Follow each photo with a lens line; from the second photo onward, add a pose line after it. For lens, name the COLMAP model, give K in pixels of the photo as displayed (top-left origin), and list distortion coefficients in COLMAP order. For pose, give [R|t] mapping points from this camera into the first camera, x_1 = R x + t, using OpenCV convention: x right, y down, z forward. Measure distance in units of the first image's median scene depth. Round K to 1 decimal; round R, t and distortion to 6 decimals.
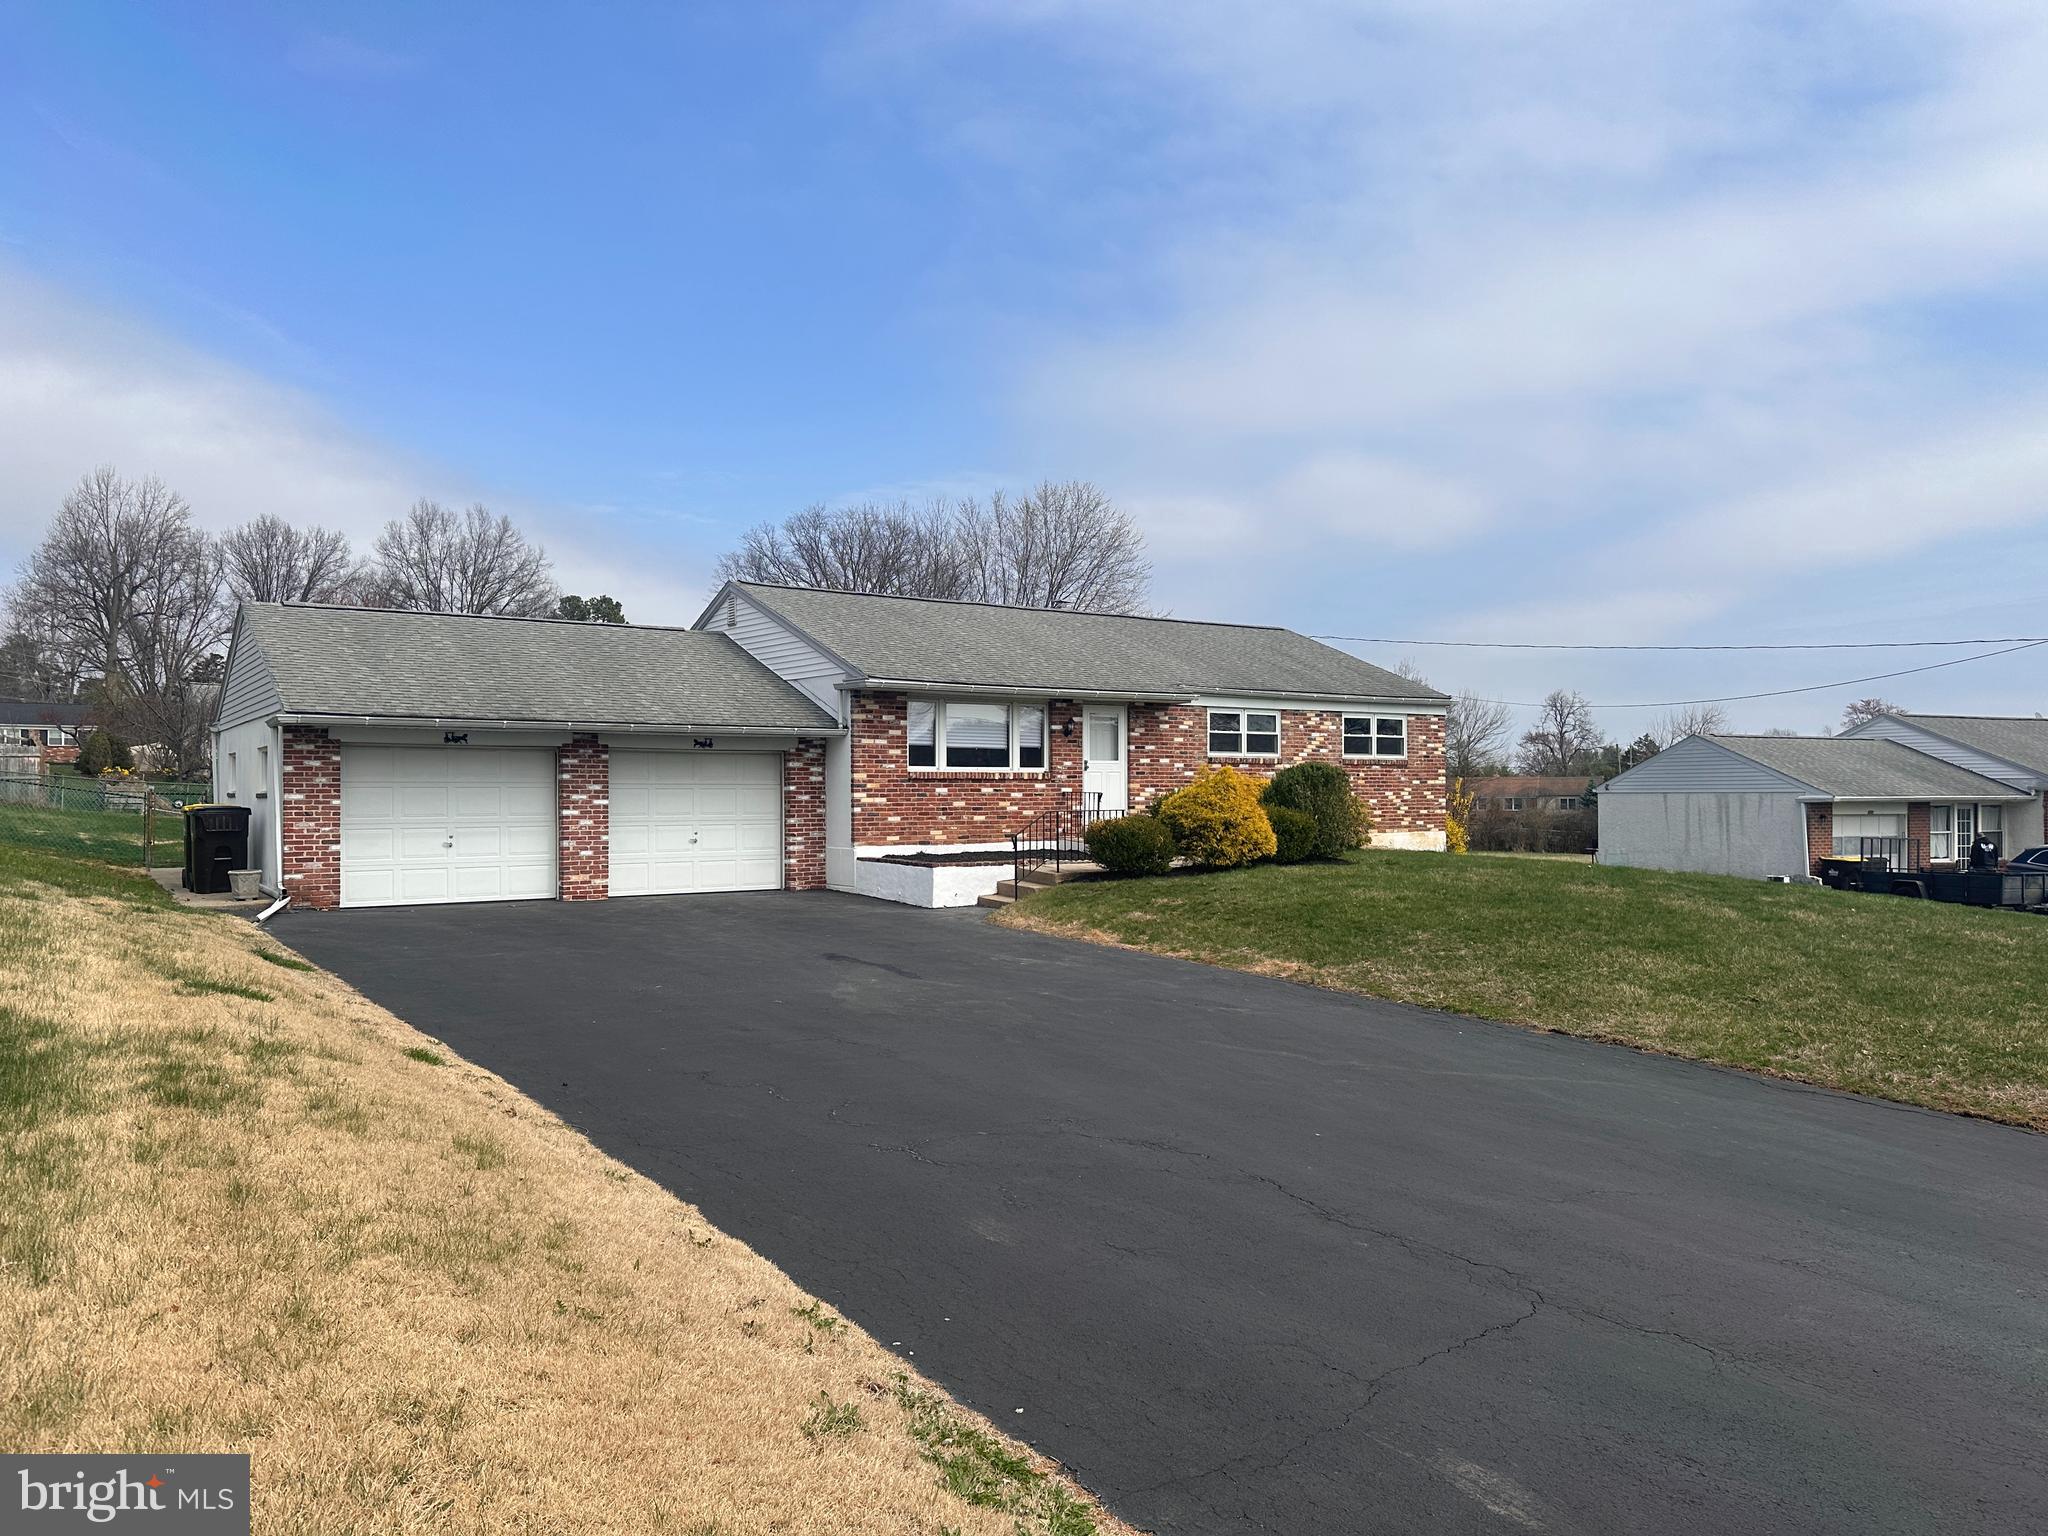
lens RADIAL K [[1426.8, 0, 1027.6], [0, 1426.8, 786.5], [0, 0, 1]] dist [0.030351, -0.006906]
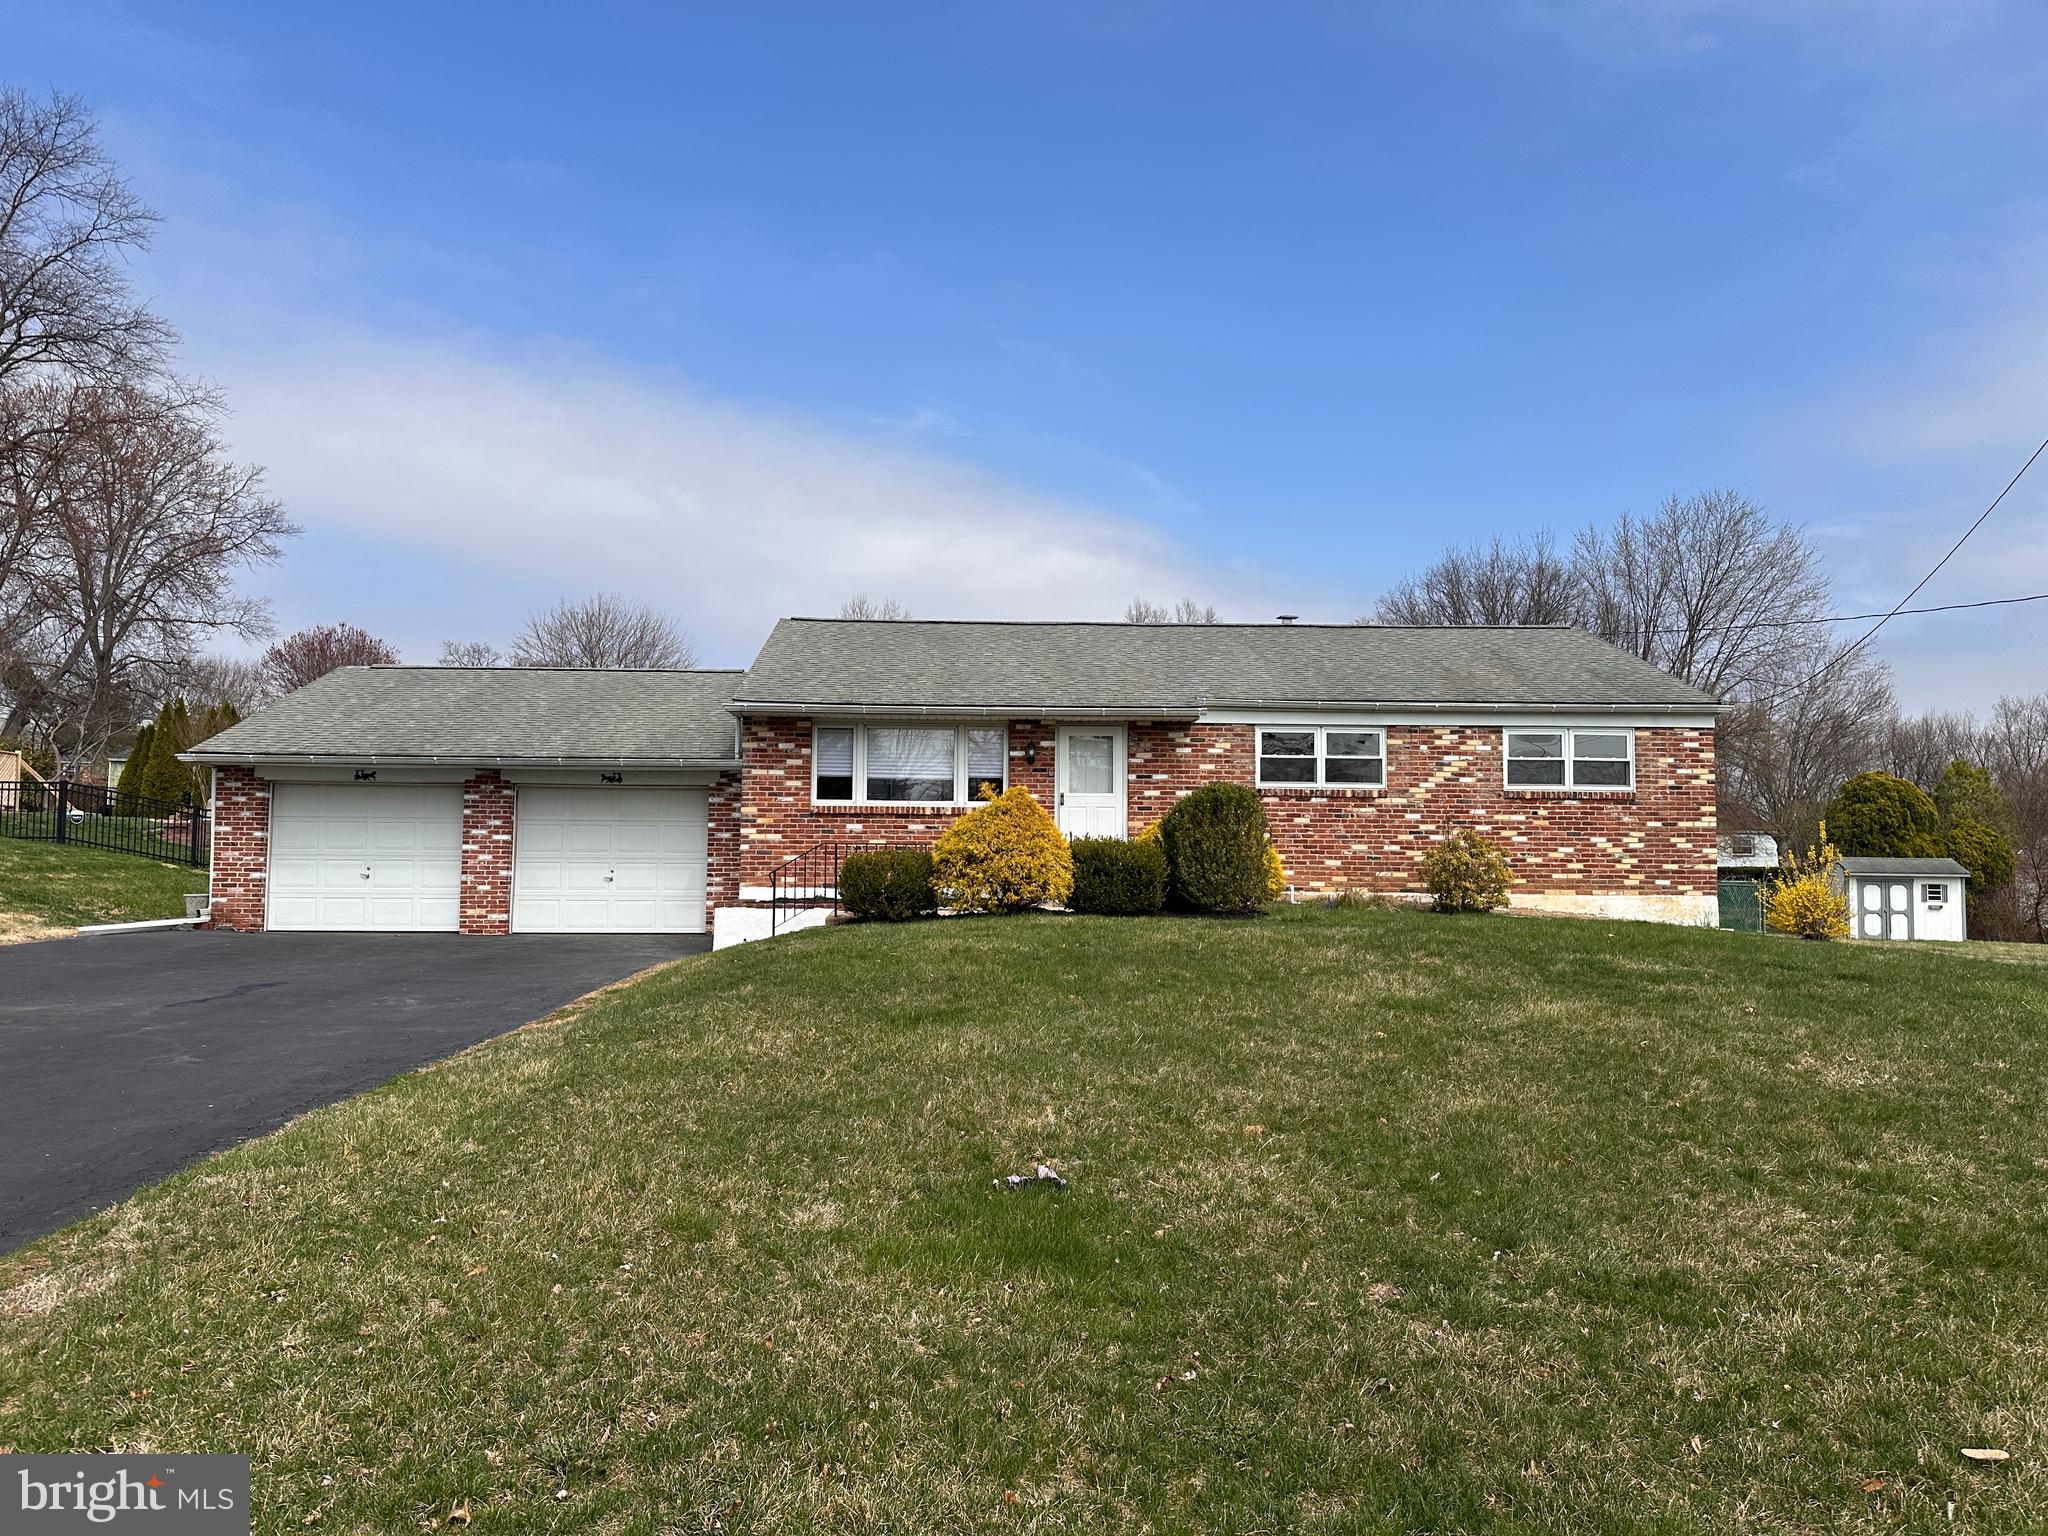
lens RADIAL K [[1426.8, 0, 1037.4], [0, 1426.8, 762.8], [0, 0, 1]] dist [0.030351, -0.006906]
pose [[0.842756, -0.034148, -0.537212, 0.505147], [-0.007791, 0.997107, -0.075604, 0.028676], [0.538240, 0.067901, 0.840052, 0.314737]]
